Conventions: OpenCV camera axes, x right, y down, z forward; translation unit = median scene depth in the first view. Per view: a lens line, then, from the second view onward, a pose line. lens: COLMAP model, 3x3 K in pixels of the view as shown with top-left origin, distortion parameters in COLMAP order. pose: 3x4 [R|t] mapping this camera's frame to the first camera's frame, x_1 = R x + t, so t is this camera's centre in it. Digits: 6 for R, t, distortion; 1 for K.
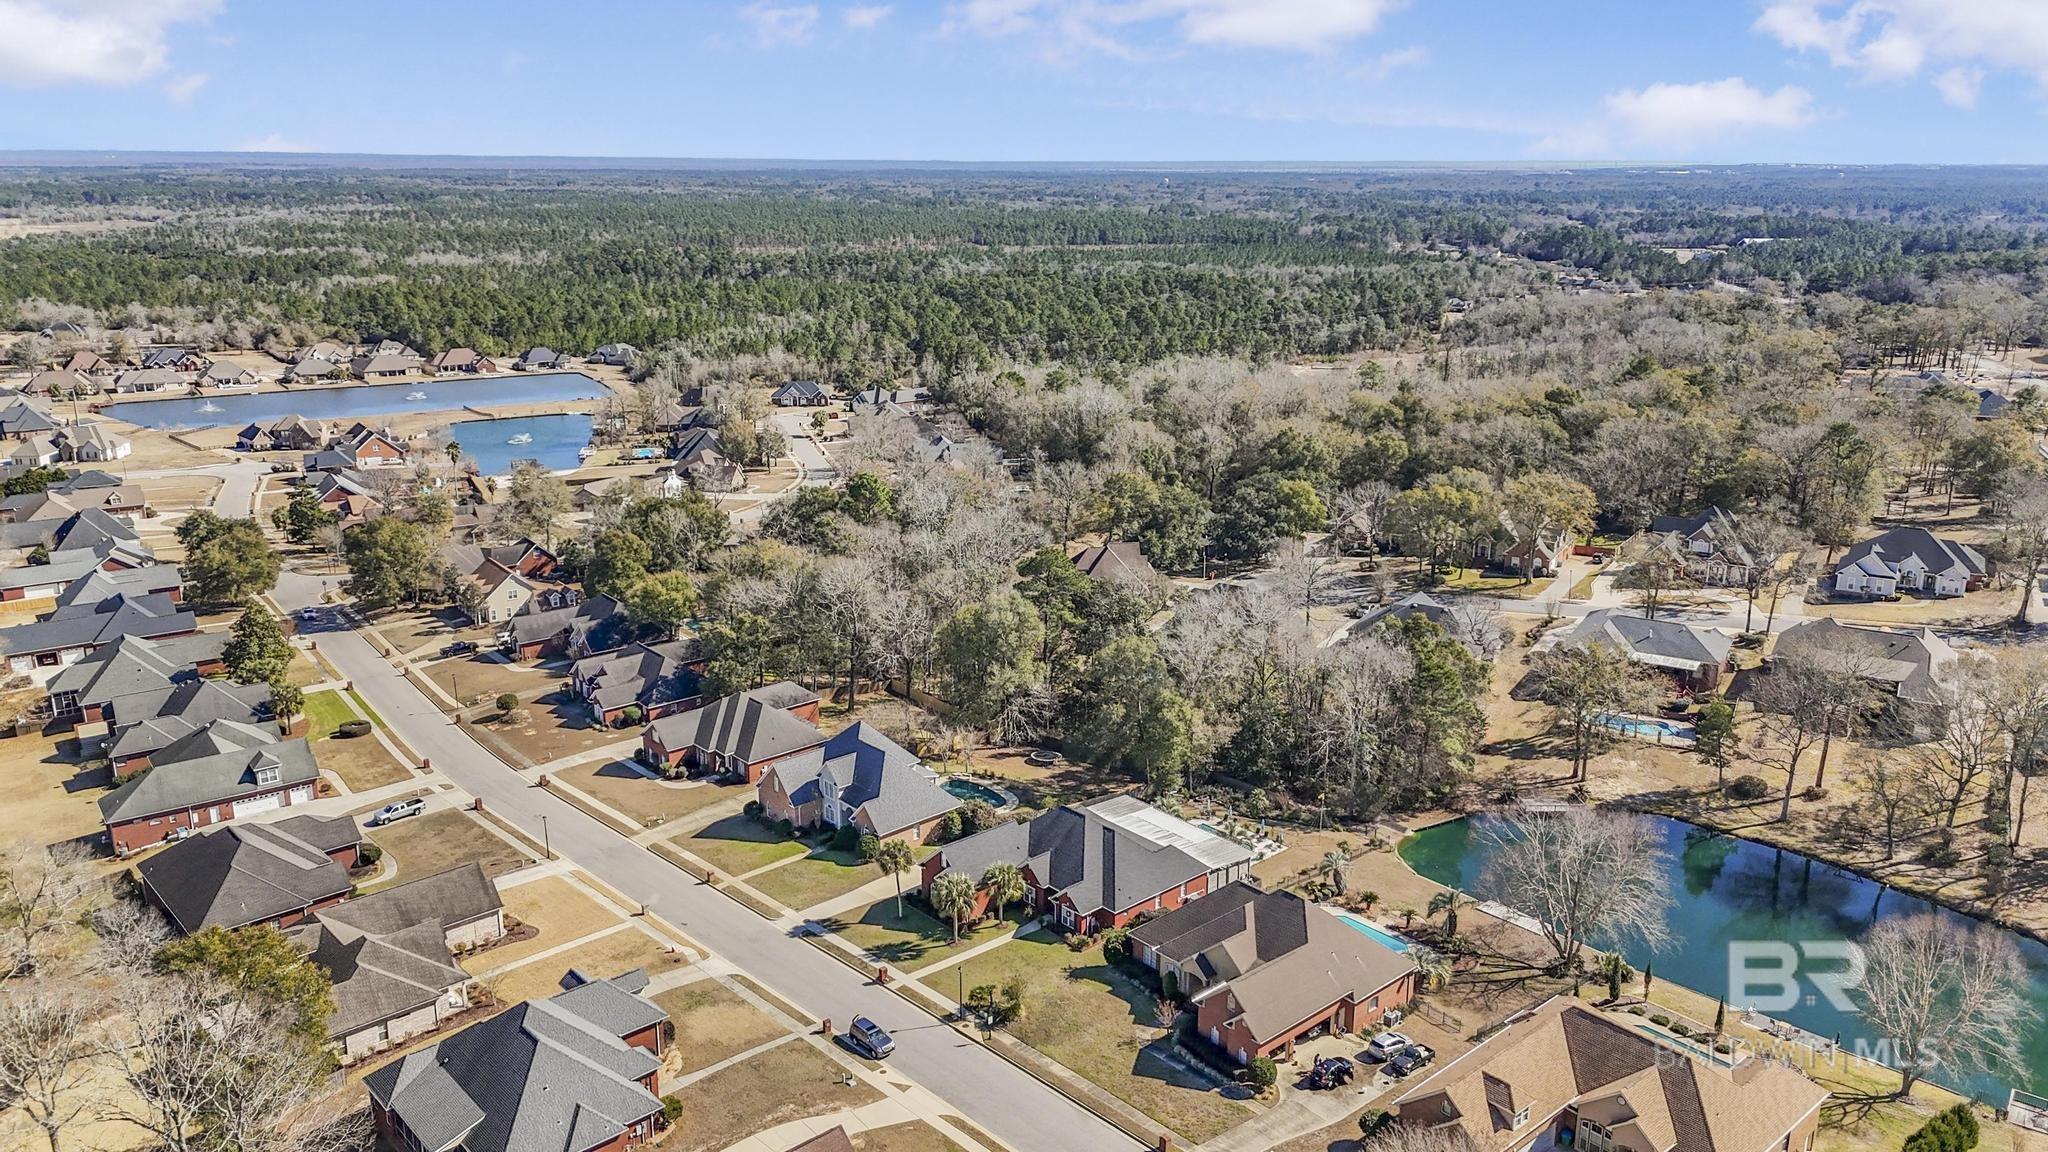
lens RADIAL K [[1501.5, 0, 1028.4], [0, 1501.5, 576.4], [0, 0, 1]] dist [0.083016, -0.082017]
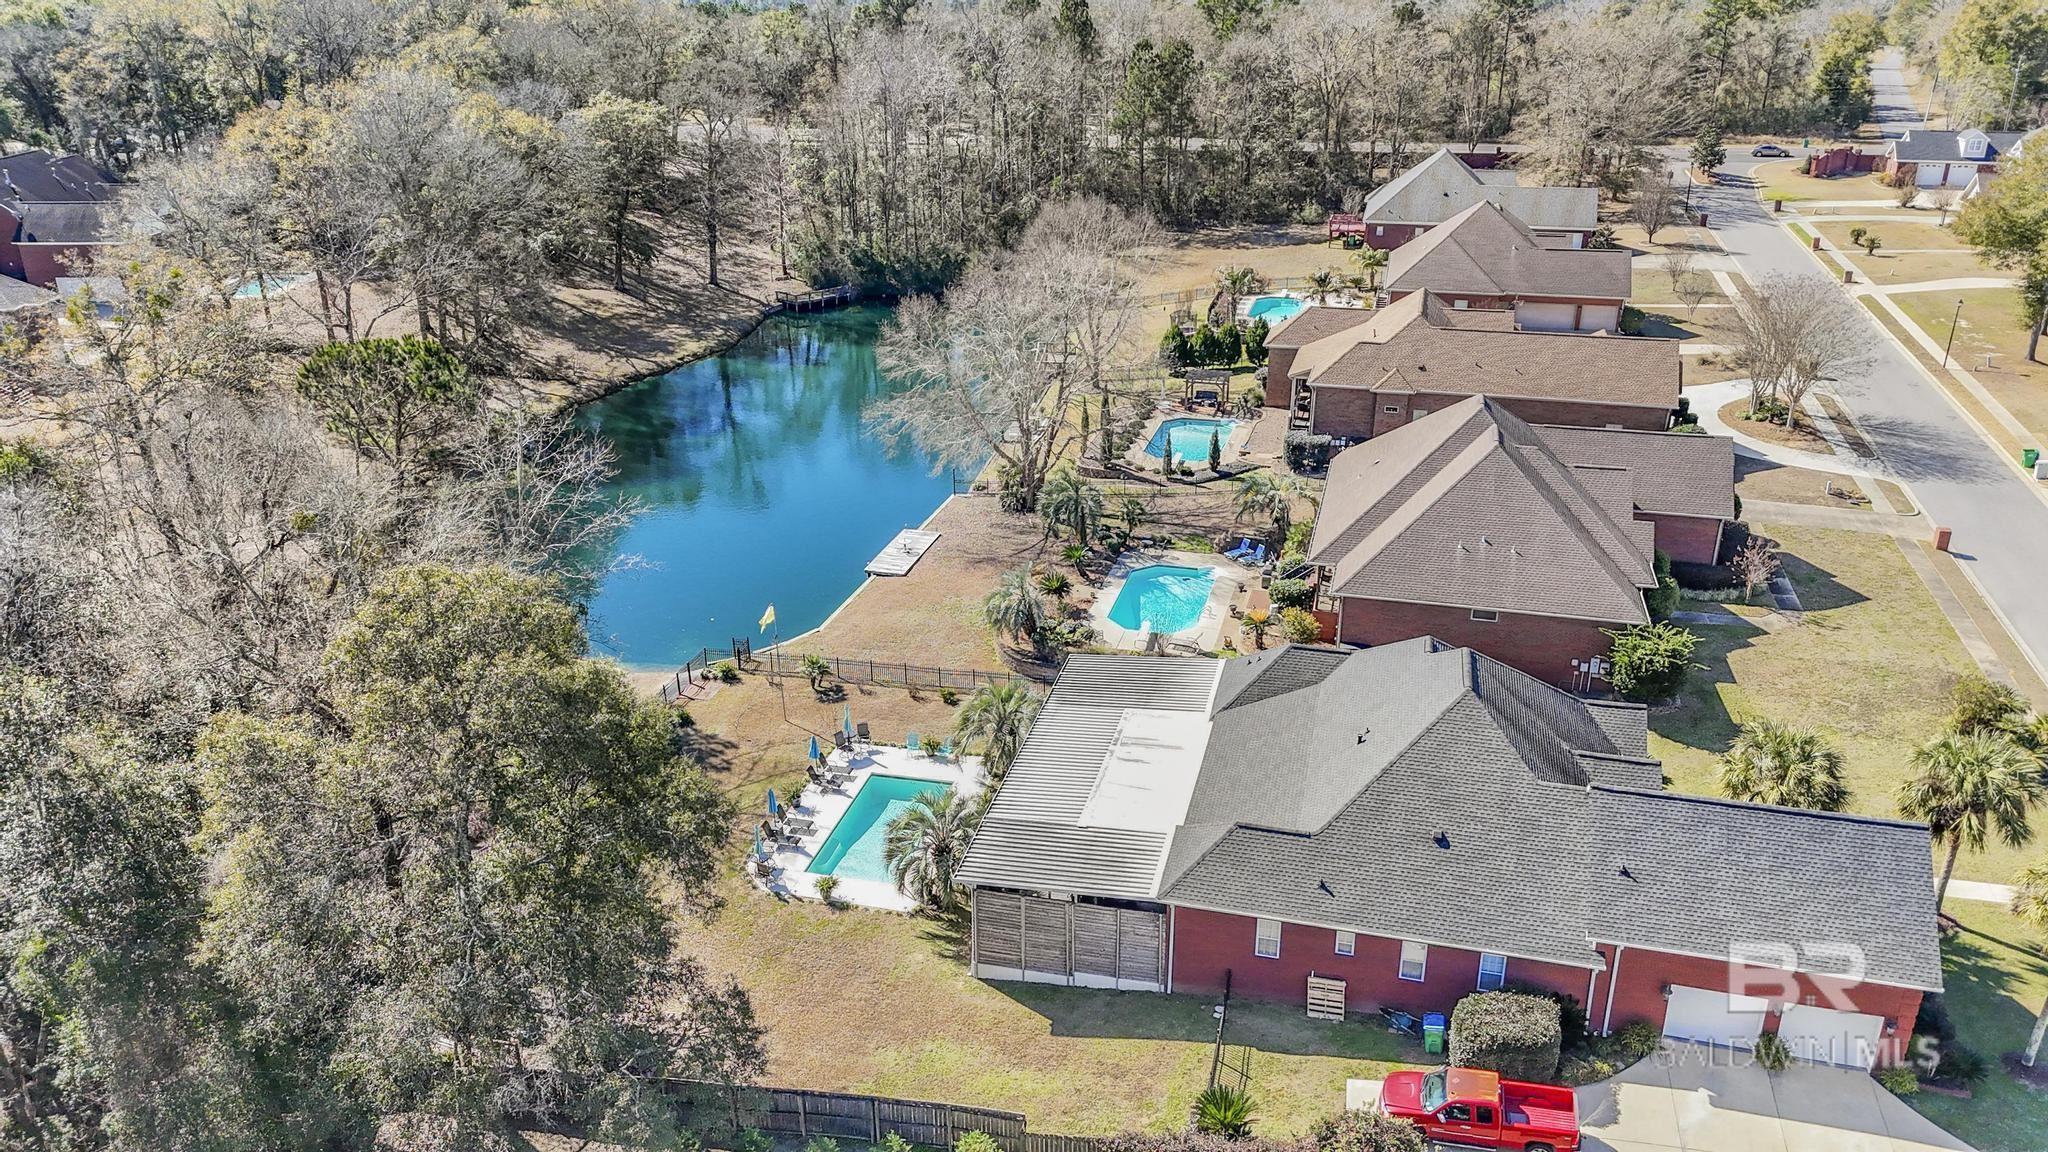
lens RADIAL K [[1501.5, 0, 1020.5], [0, 1501.5, 564.9], [0, 0, 1]] dist [0.083016, -0.082017]
pose [[-0.549719, -0.314277, 0.773976, -0.181555], [0.223409, 0.837467, 0.498735, -0.065247], [-0.804921, 0.447077, -0.390159, 1.240046]]
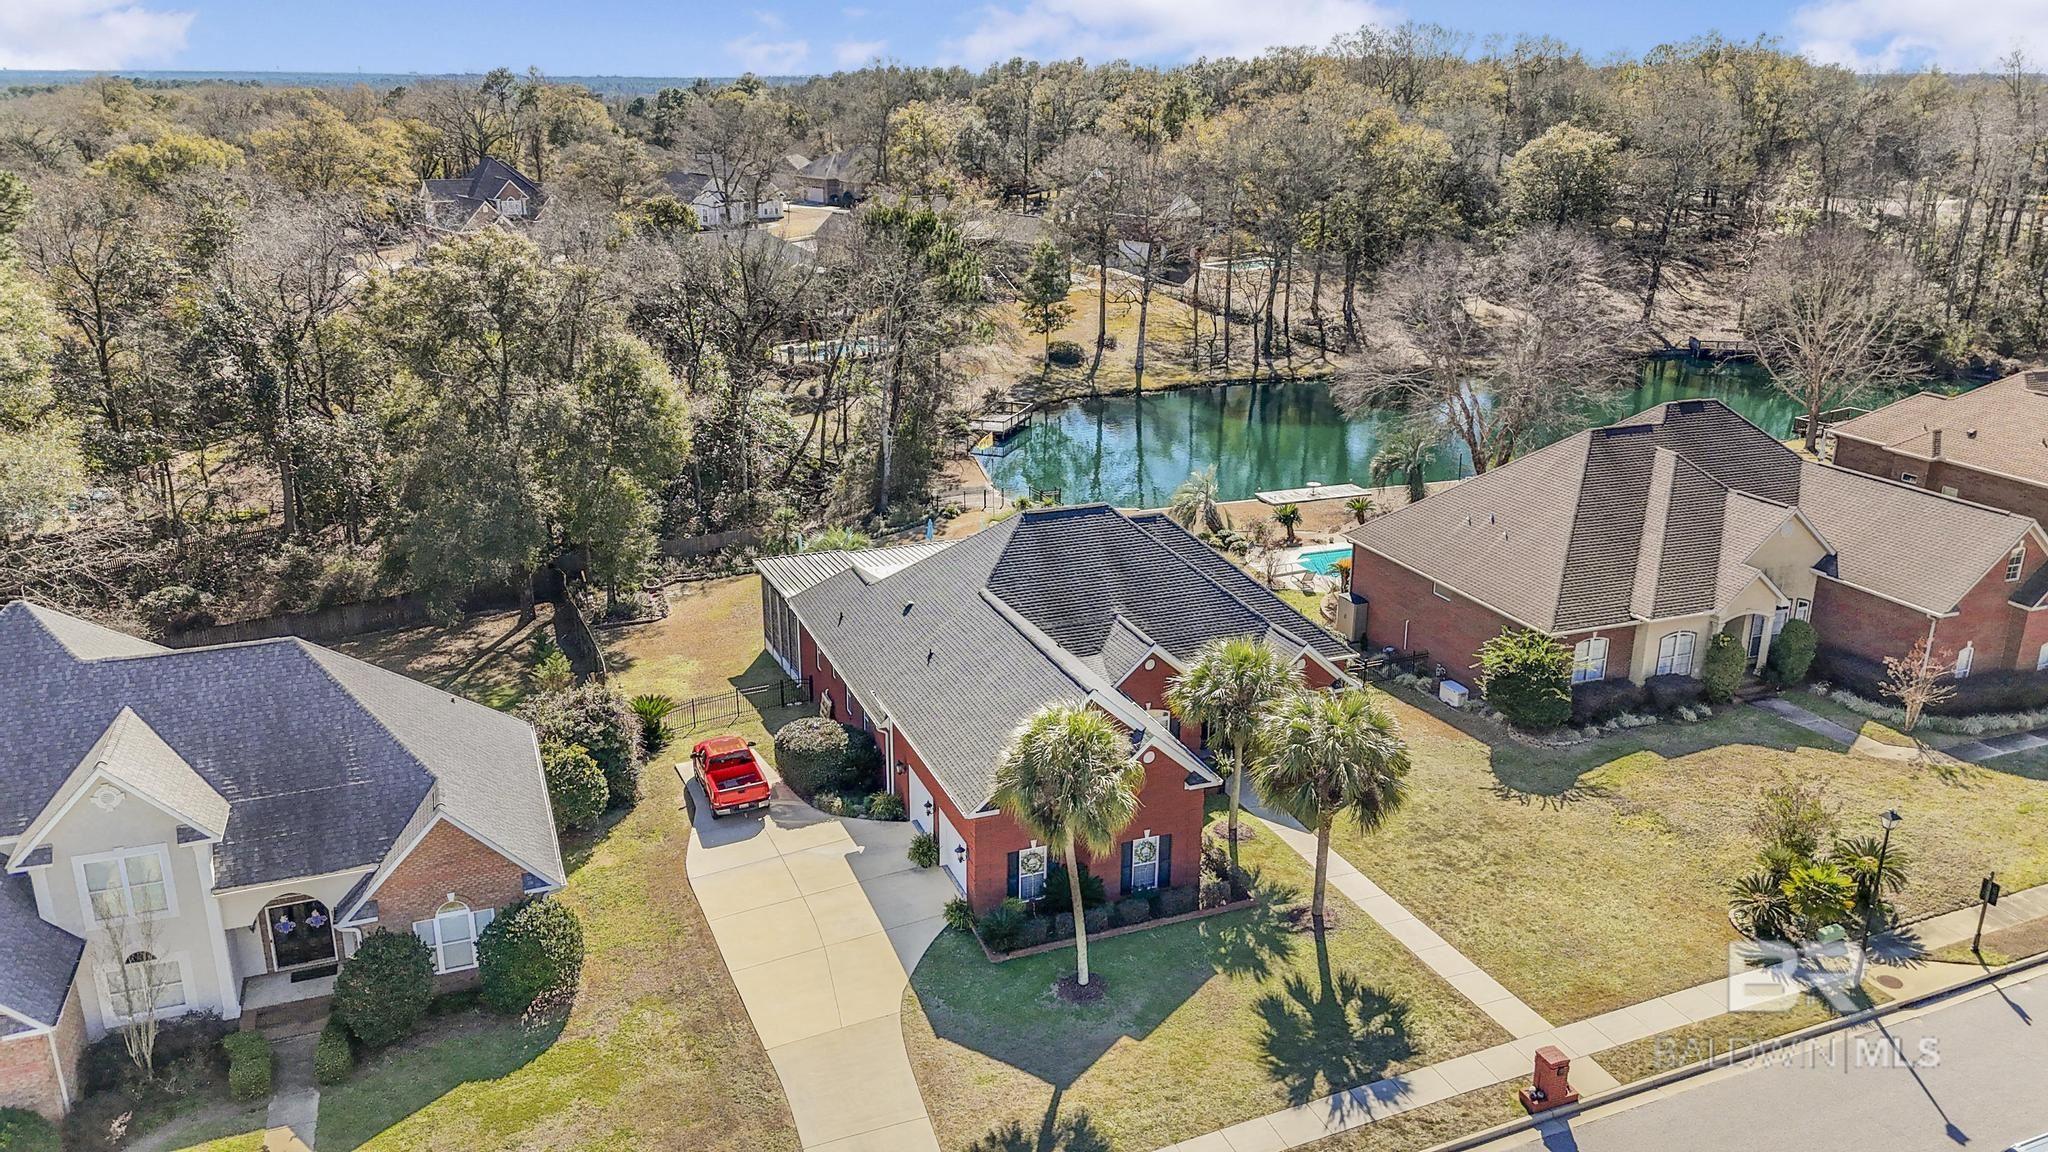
lens RADIAL K [[1501.5, 0, 1026.3], [0, 1501.5, 580.6], [0, 0, 1]] dist [0.083016, -0.082017]
pose [[0.350838, -0.295747, 0.888508, -0.311912], [0.243850, 0.944938, 0.218244, 0.092213], [-0.904129, 0.140094, 0.403638, 0.883992]]
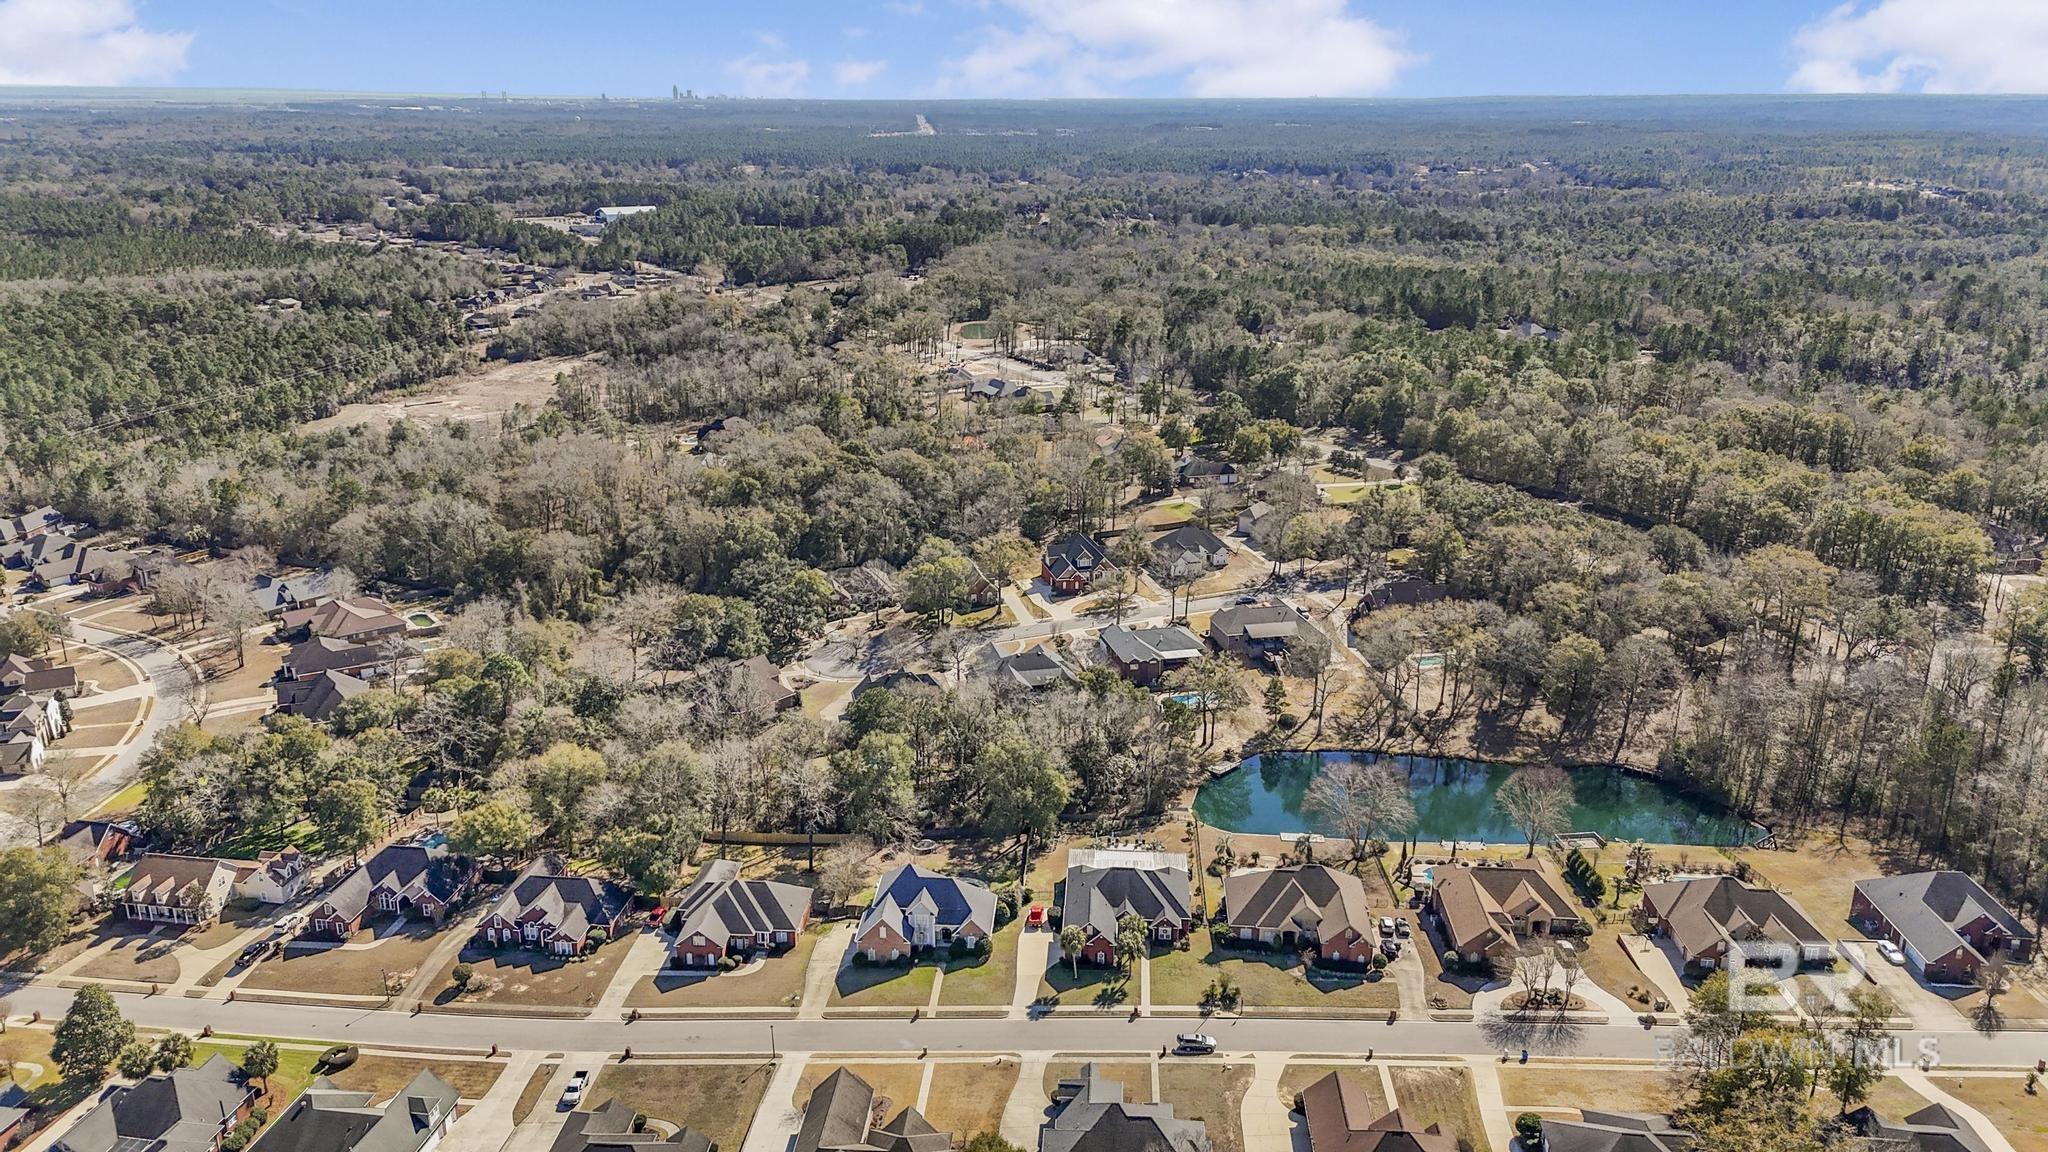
lens RADIAL K [[1501.5, 0, 1017.5], [0, 1501.5, 563.3], [0, 0, 1]] dist [0.083016, -0.082017]
pose [[0.717100, -0.211739, 0.664029, -1.005911], [0.187158, 0.976244, 0.109179, -0.334362], [-0.671371, 0.045986, 0.739693, -0.060644]]
